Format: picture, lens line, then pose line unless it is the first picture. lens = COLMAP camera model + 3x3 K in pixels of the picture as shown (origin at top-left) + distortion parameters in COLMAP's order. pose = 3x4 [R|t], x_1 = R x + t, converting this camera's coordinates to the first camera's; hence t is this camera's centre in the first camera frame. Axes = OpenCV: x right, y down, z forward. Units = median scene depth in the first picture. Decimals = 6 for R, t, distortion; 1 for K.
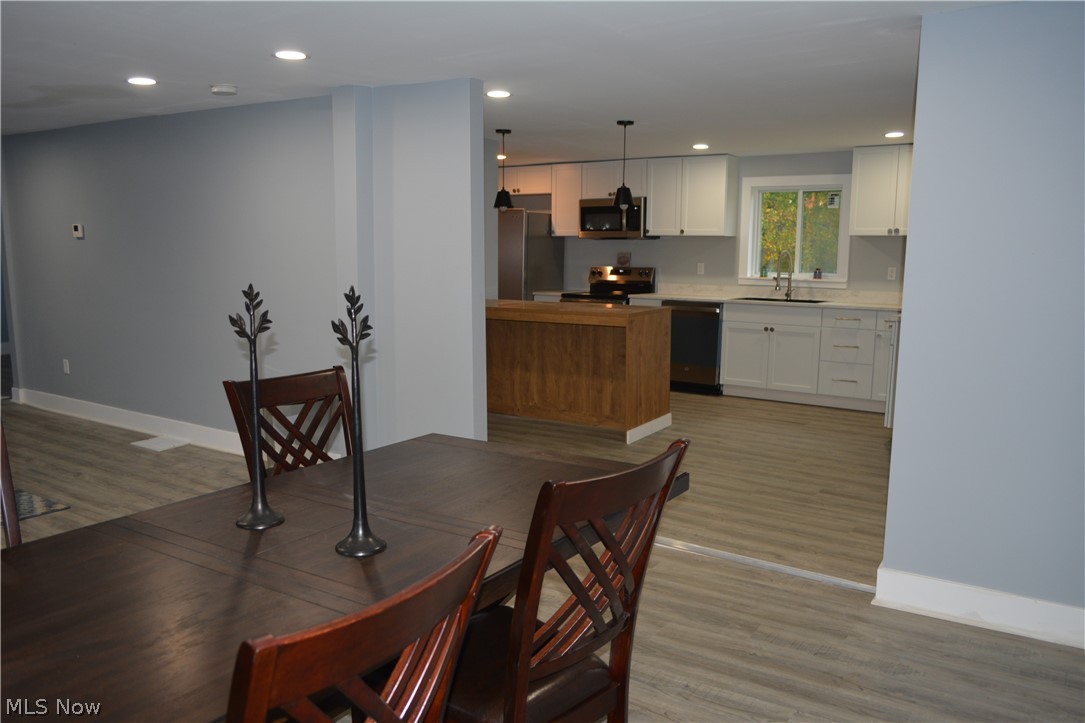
lens RADIAL K [[845.1, 0, 546.8], [0, 845.1, 364.4], [0, 0, 1]] dist [-0.012414, 0.001115]
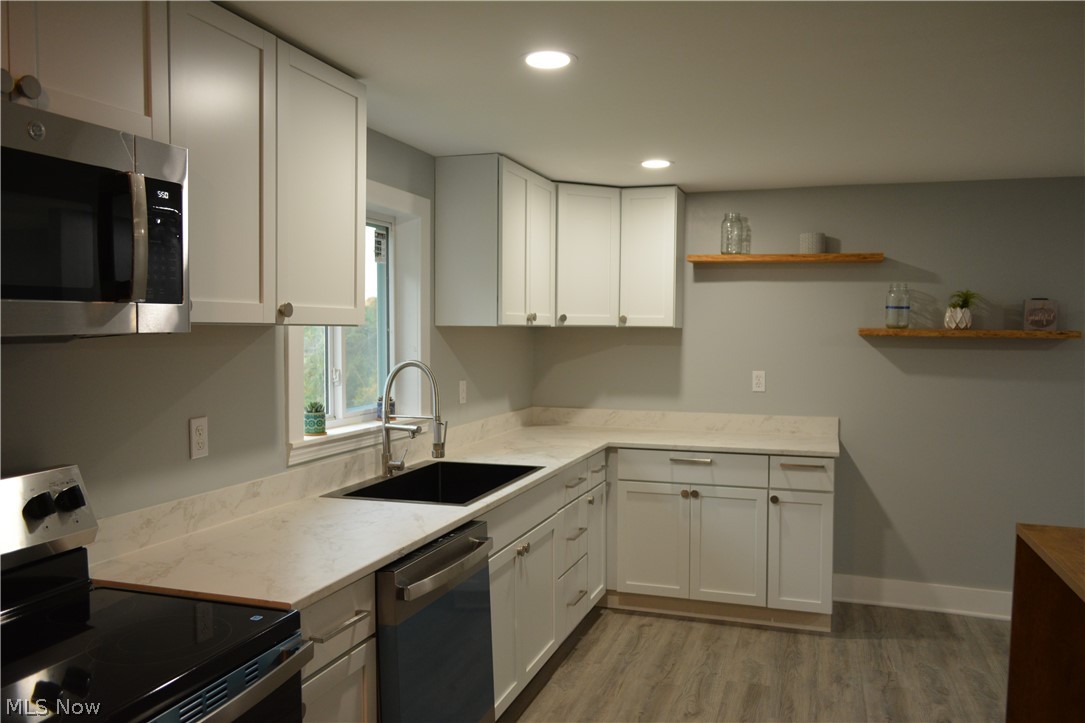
lens RADIAL K [[845.1, 0, 540.9], [0, 845.1, 360.7], [0, 0, 1]] dist [-0.012414, 0.001115]
pose [[-0.272432, -0.051616, 0.960790, -0.130217], [0.122052, 0.988640, 0.087720, -0.163429], [-0.954402, 0.141164, -0.263037, 1.049335]]
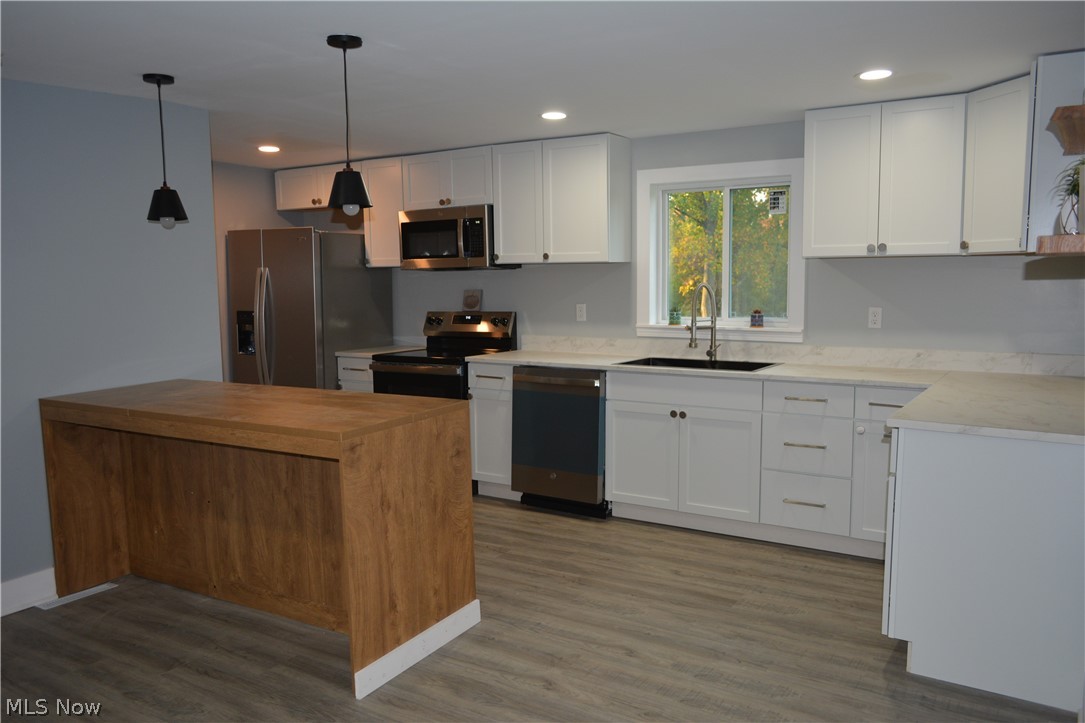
lens RADIAL K [[845.1, 0, 546.0], [0, 845.1, 359.6], [0, 0, 1]] dist [-0.012414, 0.001115]
pose [[0.999105, -0.024794, 0.034284, 0.143774], [0.026045, 0.998993, -0.036525, -0.058937], [-0.033344, 0.037386, 0.998744, 0.383887]]
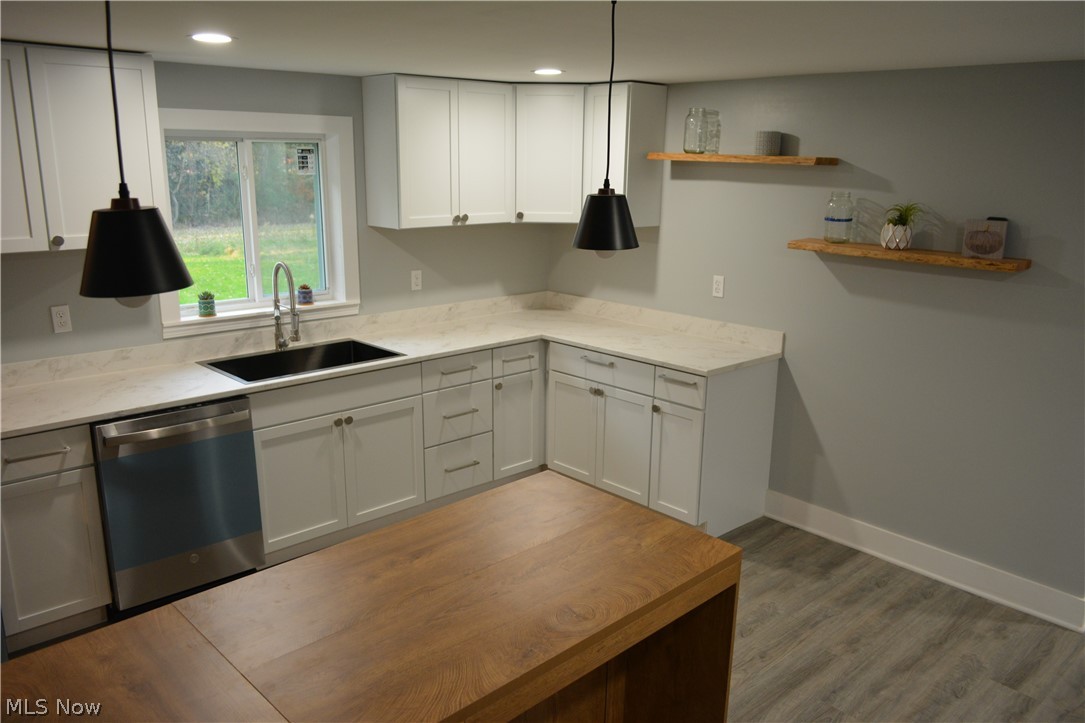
lens RADIAL K [[845.1, 0, 537.0], [0, 845.1, 361.5], [0, 0, 1]] dist [-0.012414, 0.001115]
pose [[0.217975, -0.241081, 0.945710, -0.186386], [0.123604, 0.968027, 0.218280, -0.169720], [-0.968095, 0.069314, 0.240804, 0.729791]]
